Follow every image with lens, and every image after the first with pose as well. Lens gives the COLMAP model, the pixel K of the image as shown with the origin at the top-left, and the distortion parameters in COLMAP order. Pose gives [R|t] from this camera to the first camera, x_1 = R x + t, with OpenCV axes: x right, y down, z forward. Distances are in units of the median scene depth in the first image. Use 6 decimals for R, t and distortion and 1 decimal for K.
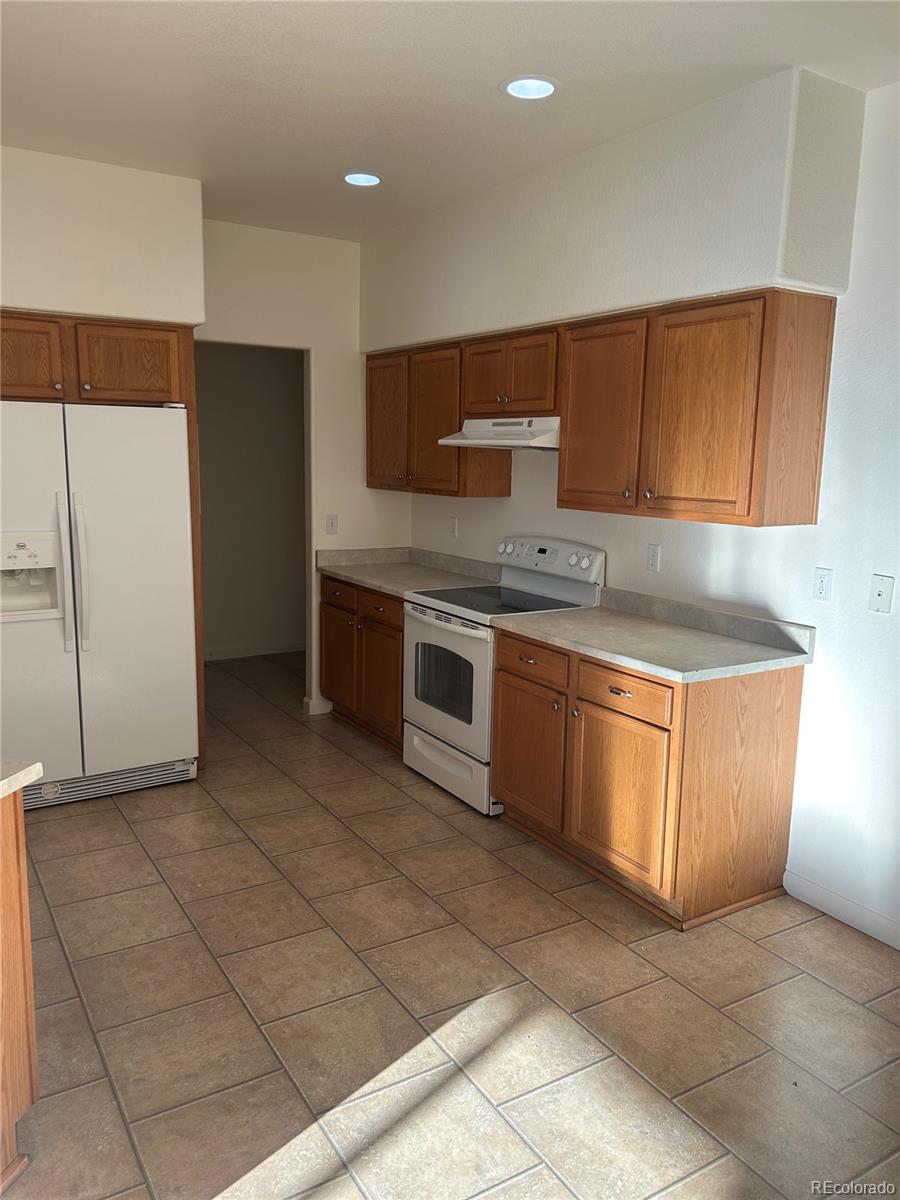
lens RADIAL K [[905.9, 0, 450.5], [0, 905.9, 593.7], [0, 0, 1]] dist [0.049022, -0.049744]
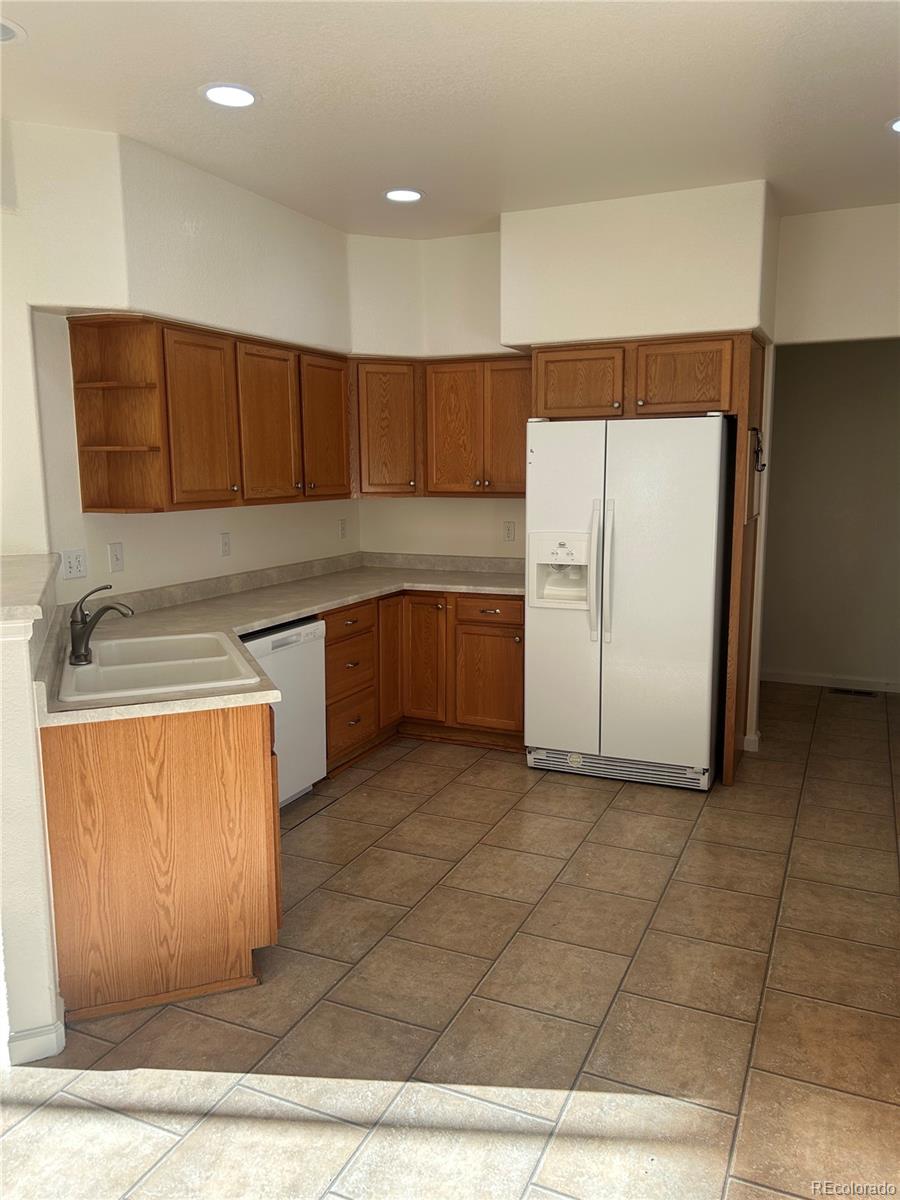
lens RADIAL K [[894.5, 0, 450.0], [0, 894.5, 600.0], [0, 0, 1]] dist [0.040965, -0.036857]
pose [[0.559608, 0.105723, -0.821987, 0.458155], [-0.111333, 0.992430, 0.051850, -0.029281], [0.821246, 0.062498, 0.567142, 0.271045]]
